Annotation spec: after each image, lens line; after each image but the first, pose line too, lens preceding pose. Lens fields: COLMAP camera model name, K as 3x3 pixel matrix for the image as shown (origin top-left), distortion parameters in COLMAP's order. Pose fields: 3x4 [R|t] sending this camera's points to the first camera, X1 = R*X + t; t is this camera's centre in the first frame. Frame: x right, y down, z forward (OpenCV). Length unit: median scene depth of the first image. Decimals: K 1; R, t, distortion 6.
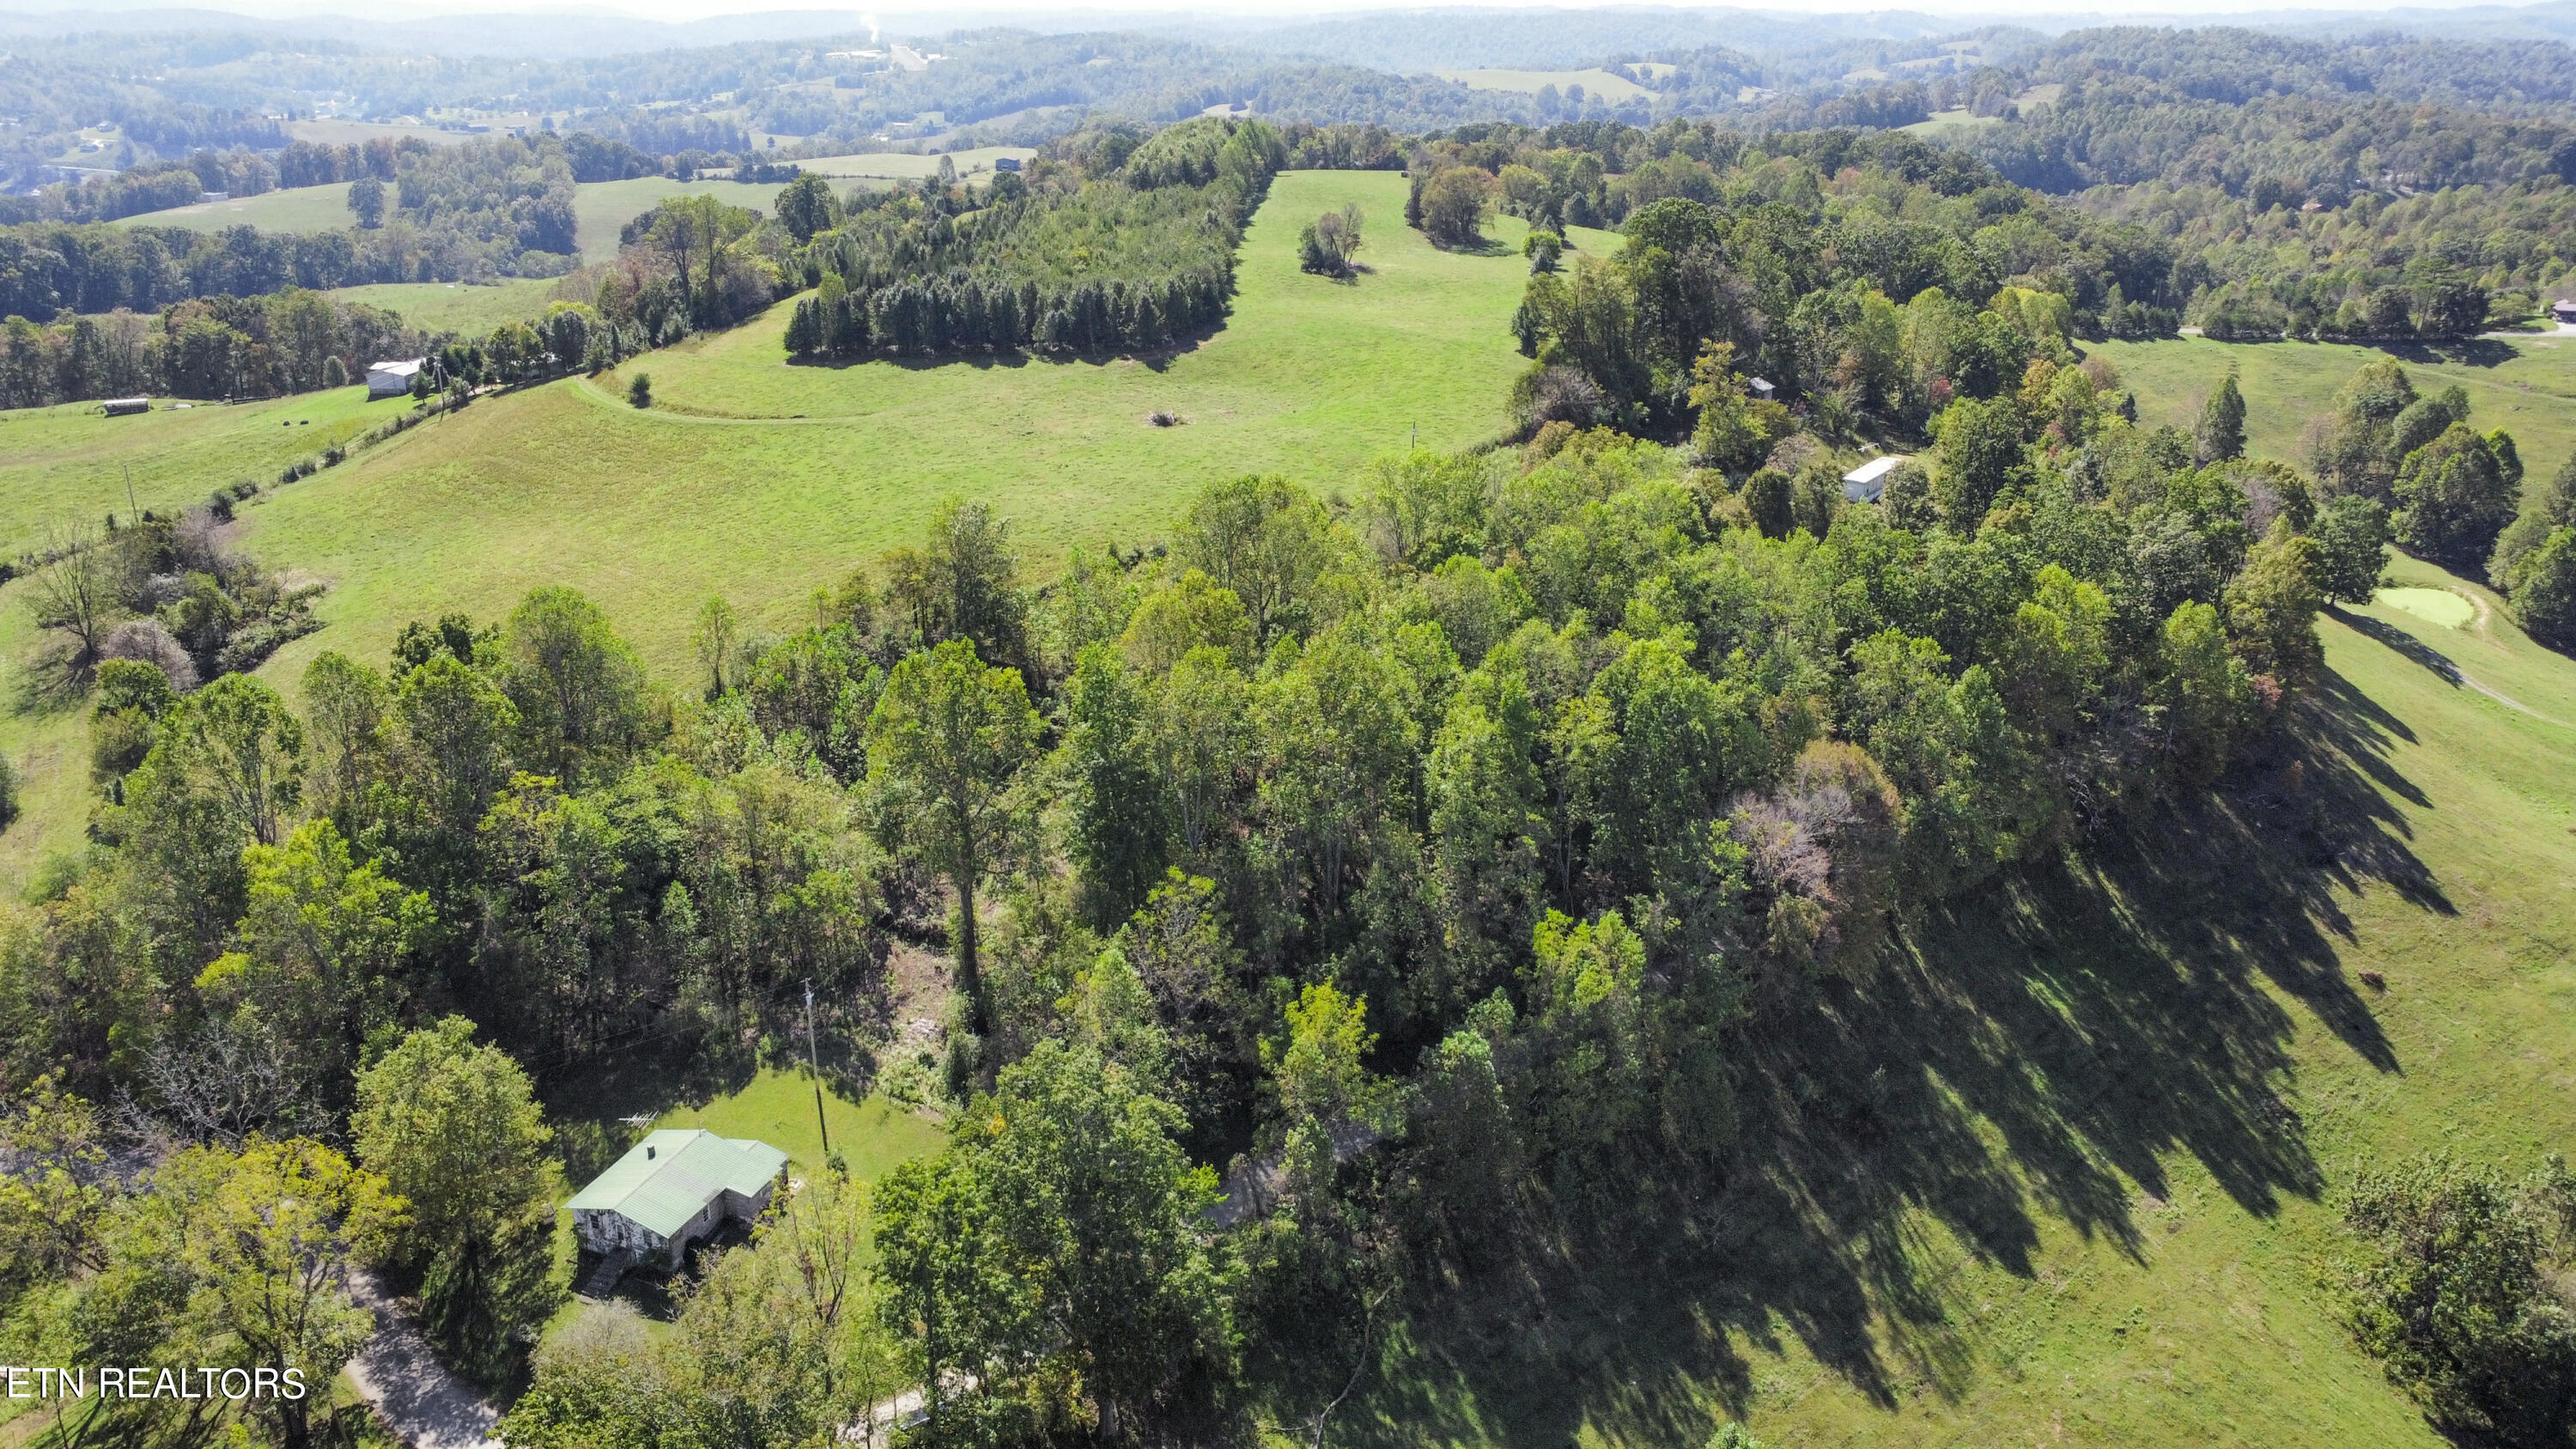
lens RADIAL K [[1902.8, 0, 1284.4], [0, 1902.8, 729.4], [0, 0, 1]] dist [-0.122825, 0.165212]
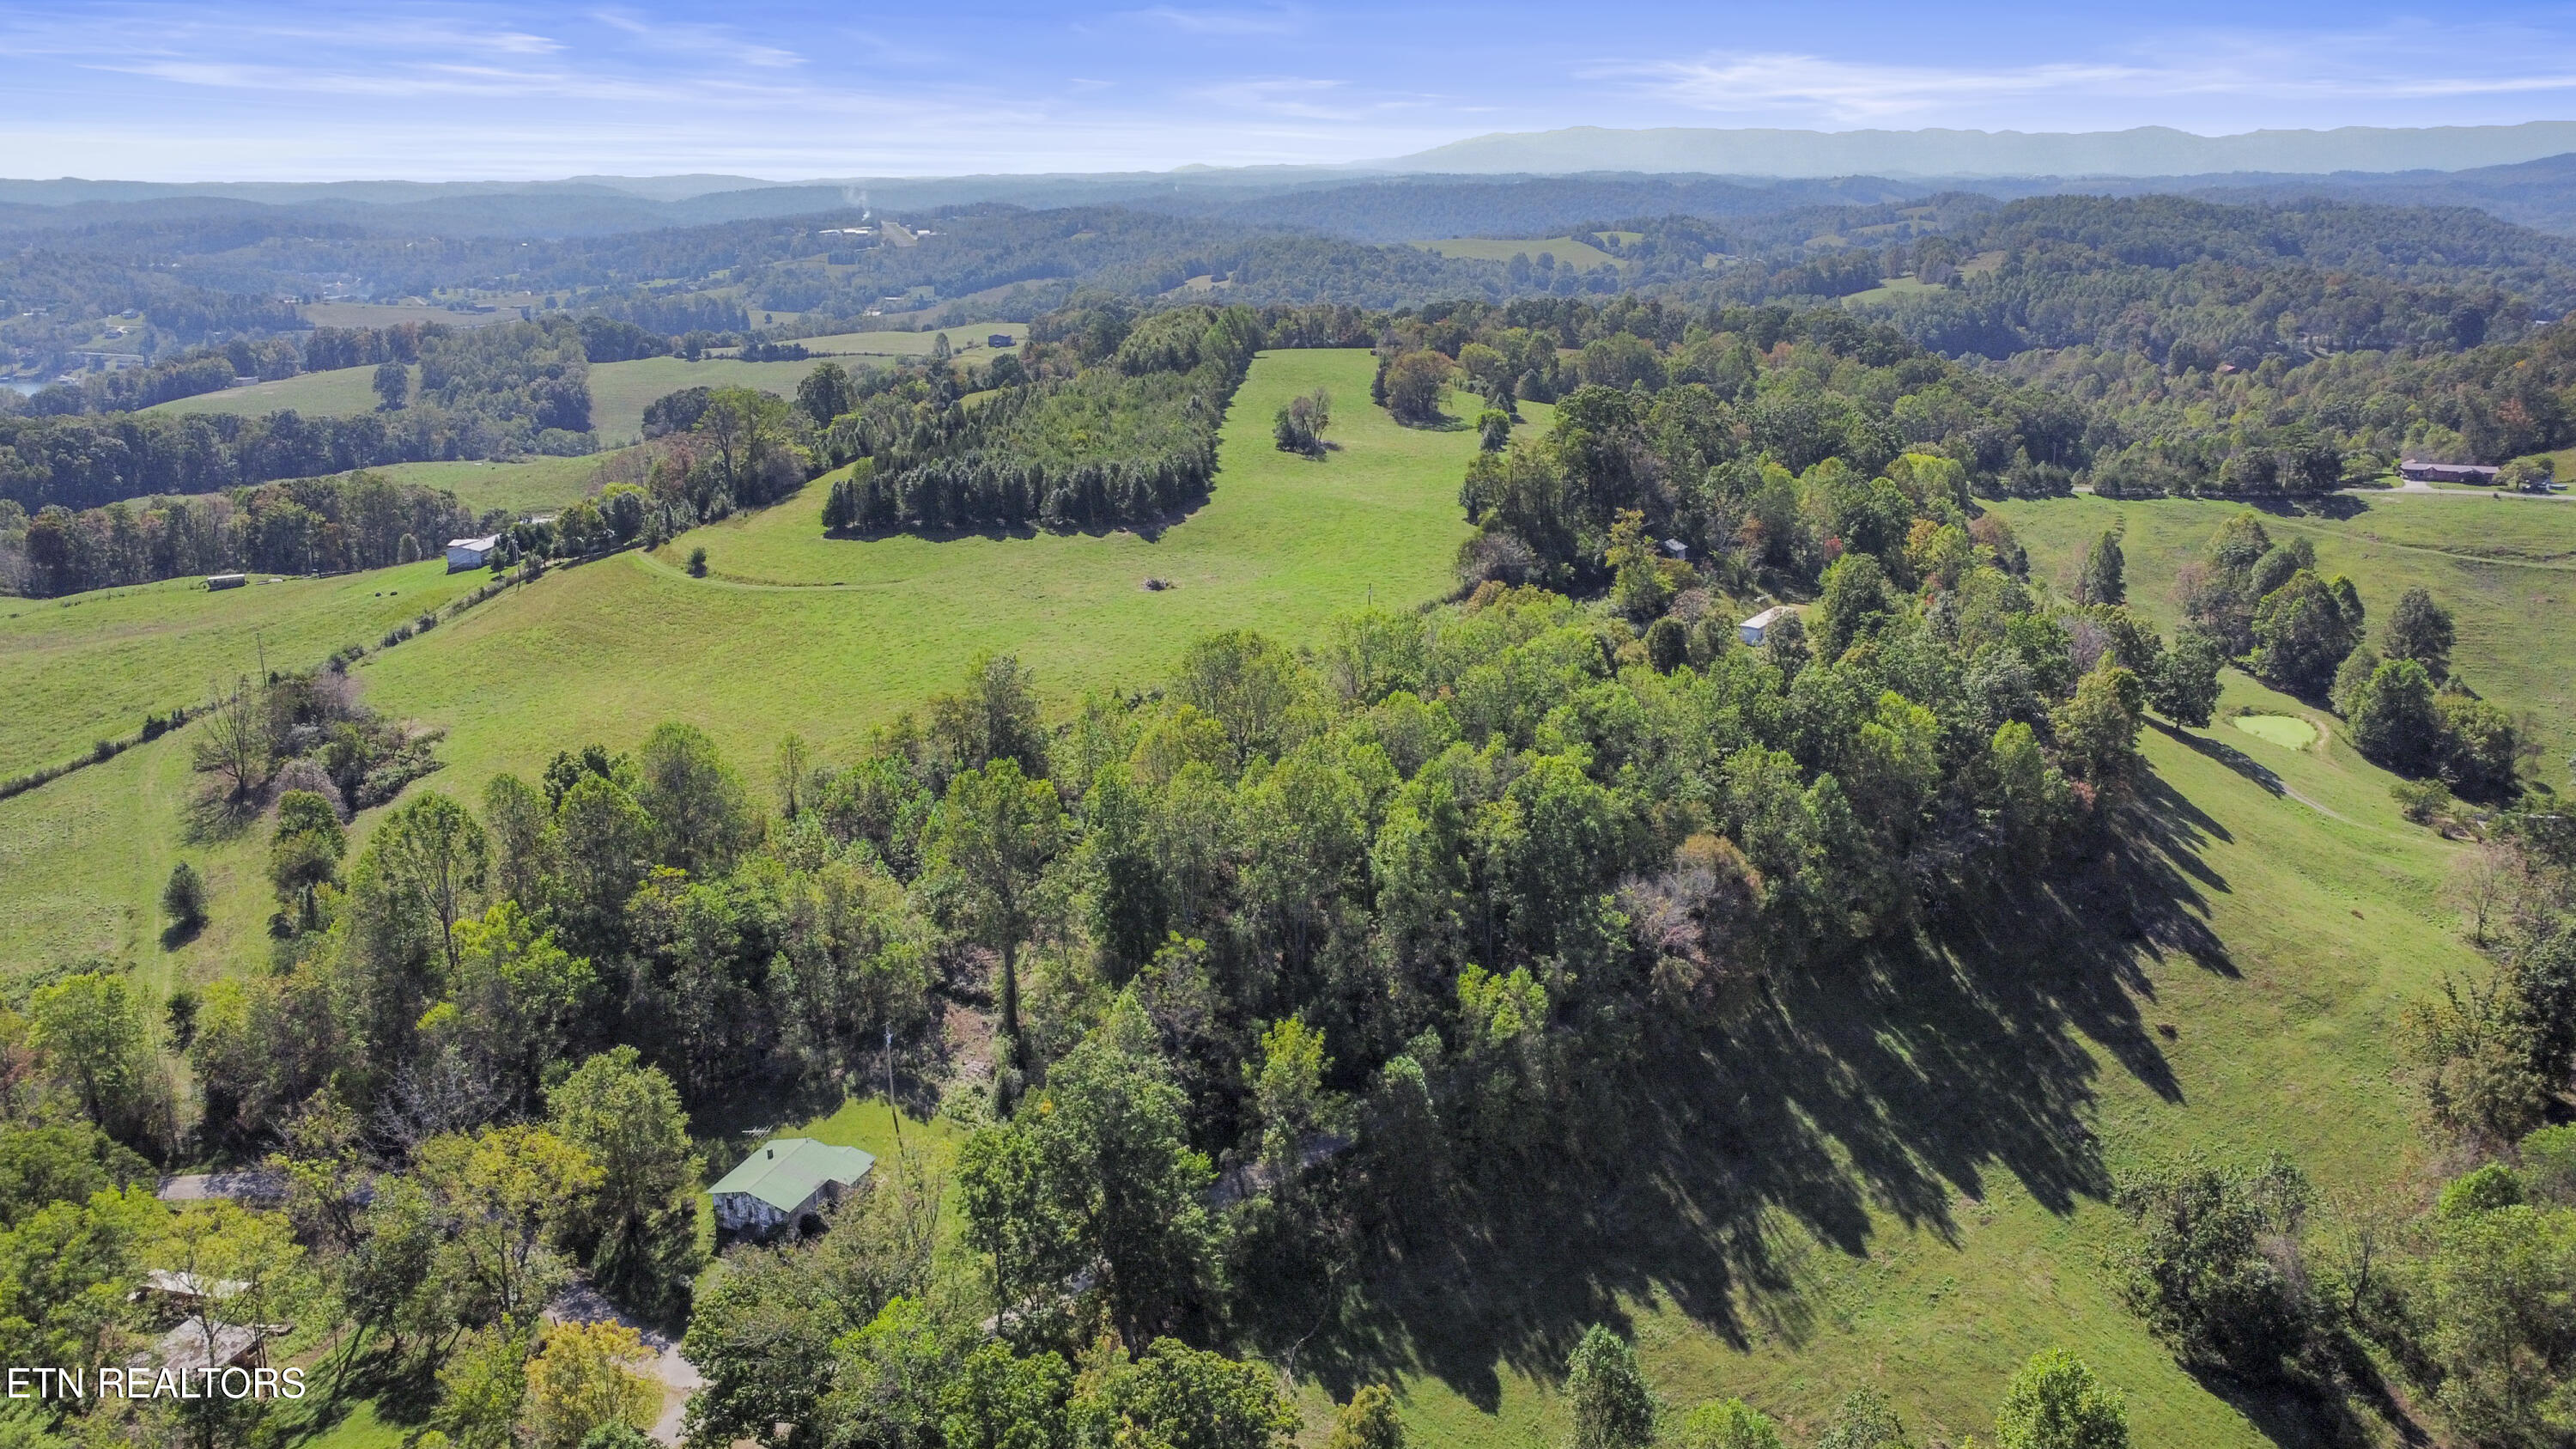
lens RADIAL K [[1916.2, 0, 1283.3], [0, 1916.2, 741.1], [0, 0, 1]] dist [-0.154566, 0.228184]
pose [[0.999893, -0.013166, 0.006307, 0.007397], [0.013614, 0.996926, -0.077153, 0.035457], [-0.005272, 0.077230, 0.996999, -0.234084]]
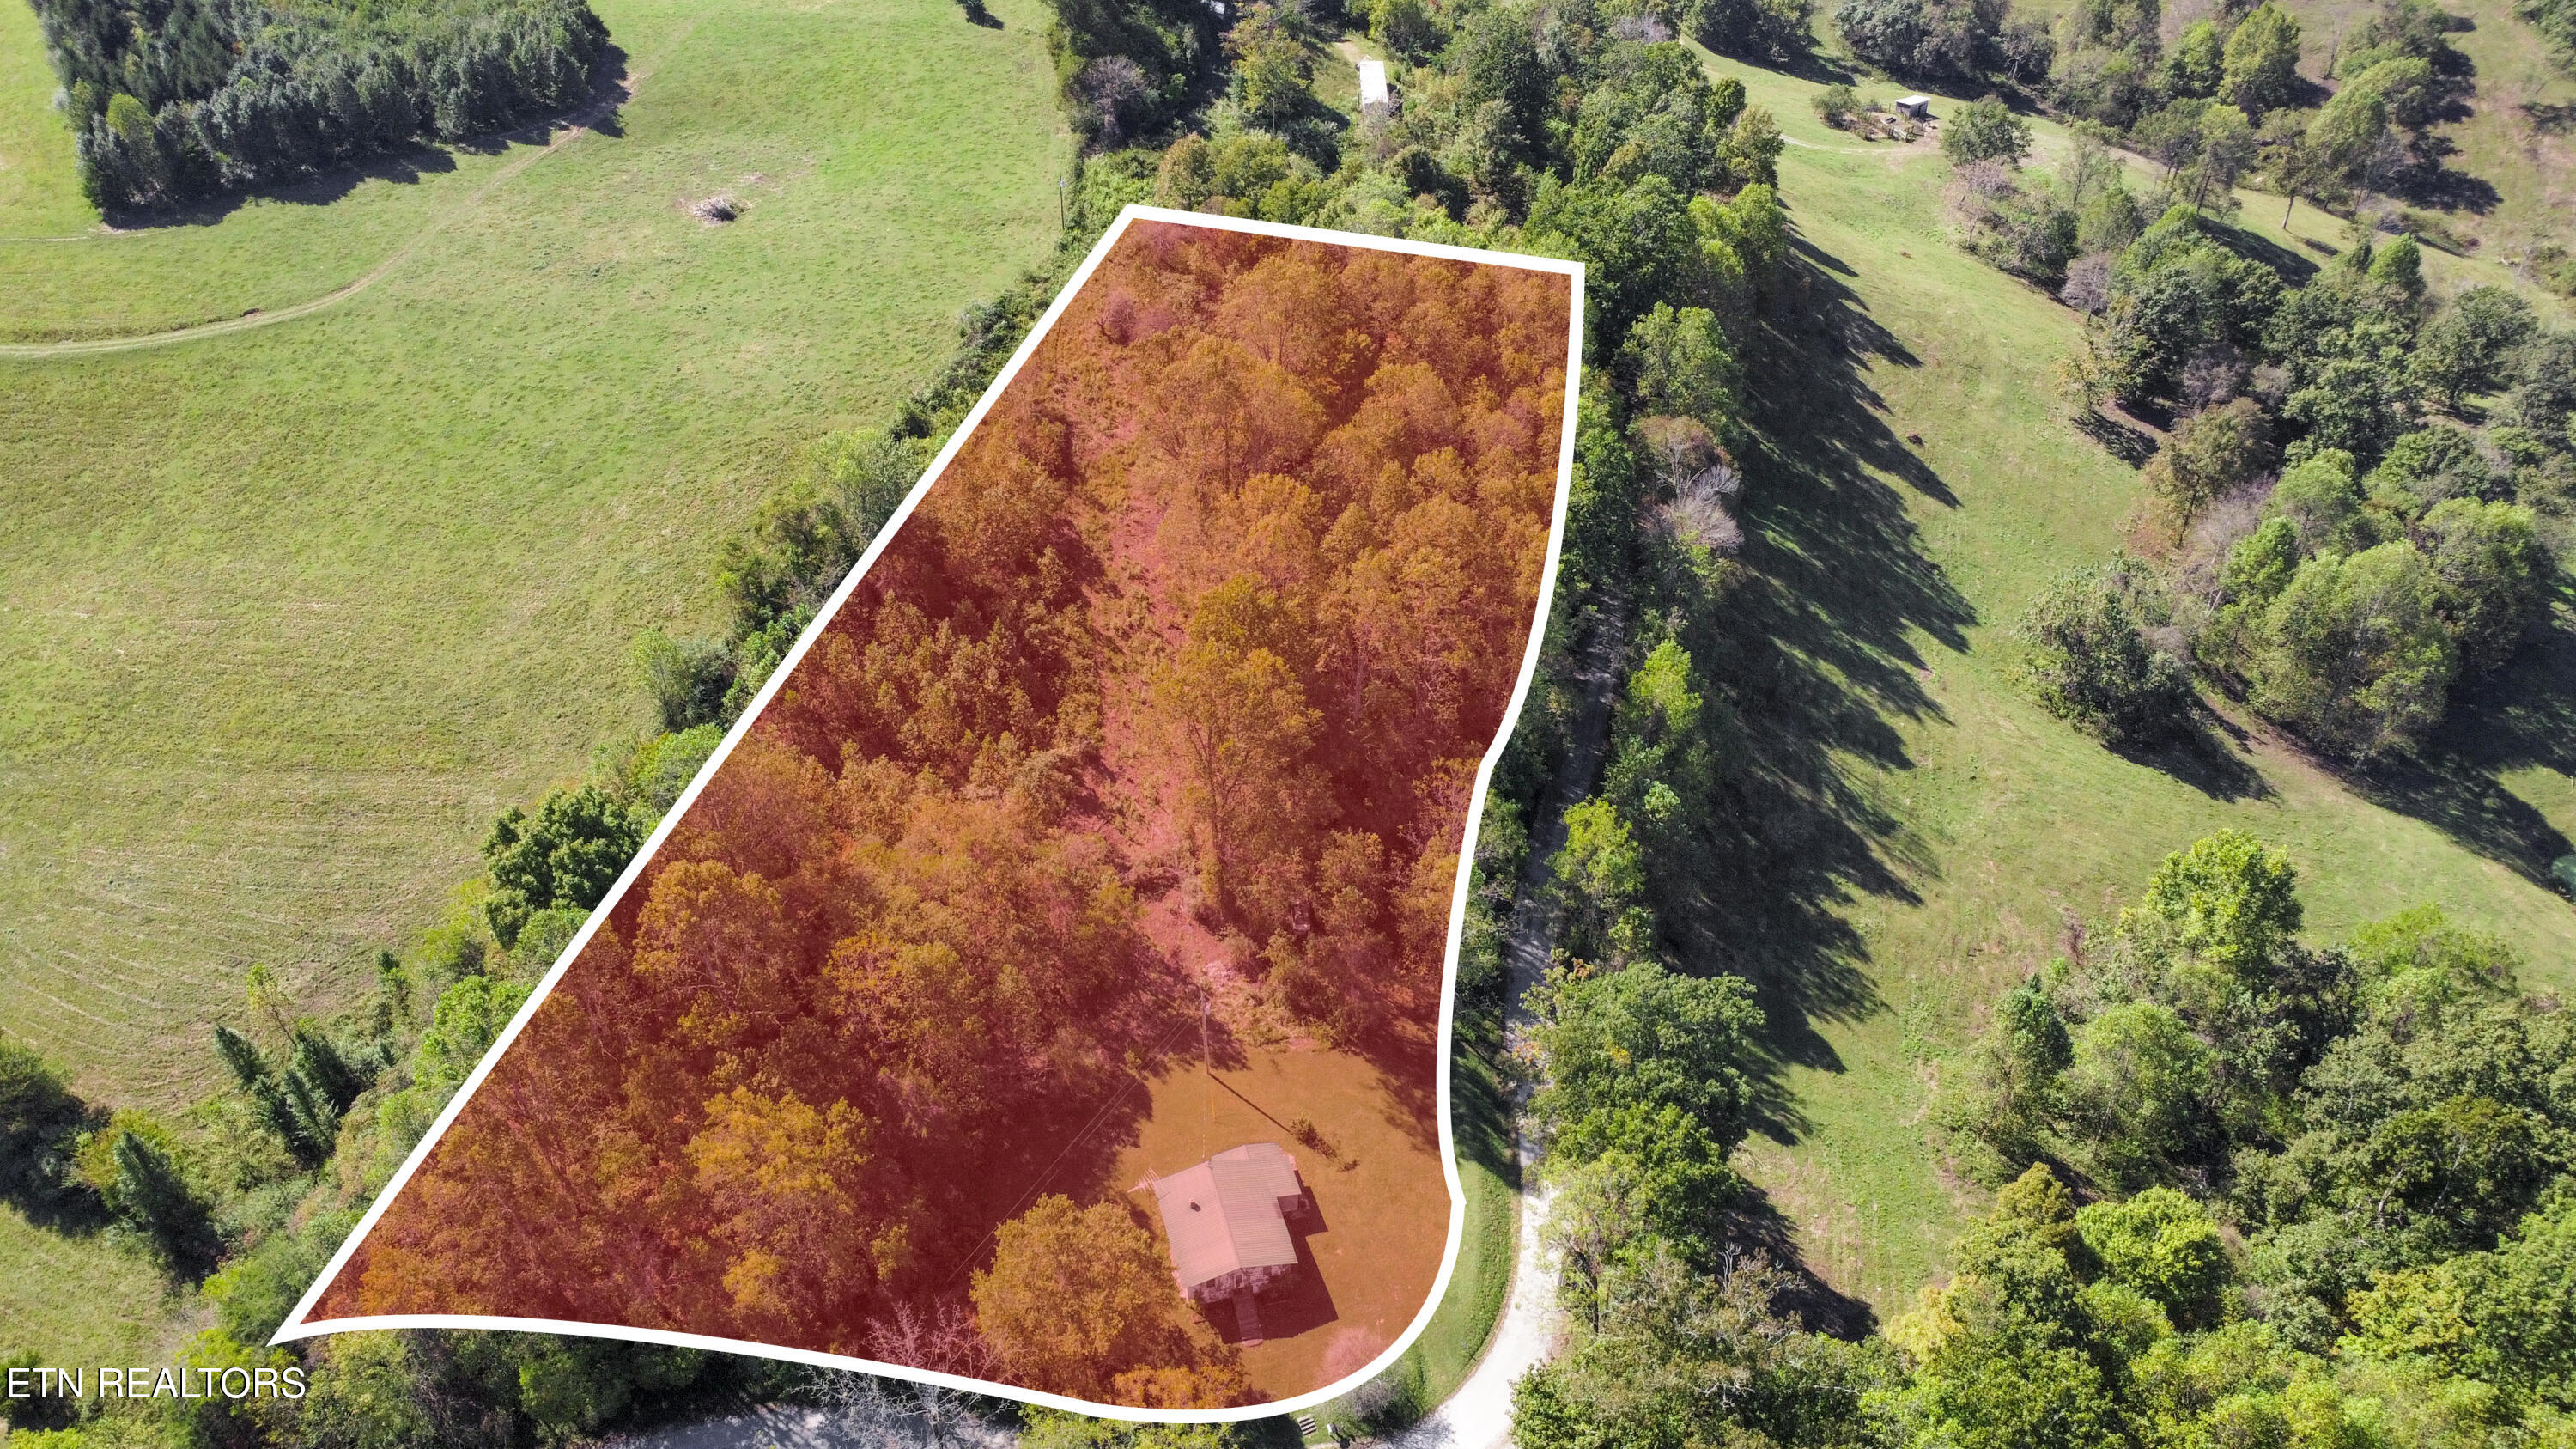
lens RADIAL K [[1902.8, 0, 1284.4], [0, 1902.8, 729.4], [0, 0, 1]] dist [-0.122825, 0.165212]
pose [[0.807367, -0.393076, 0.440056, -0.495536], [0.233838, 0.897880, 0.373003, -0.308895], [-0.541736, -0.198249, 0.816835, 0.097244]]
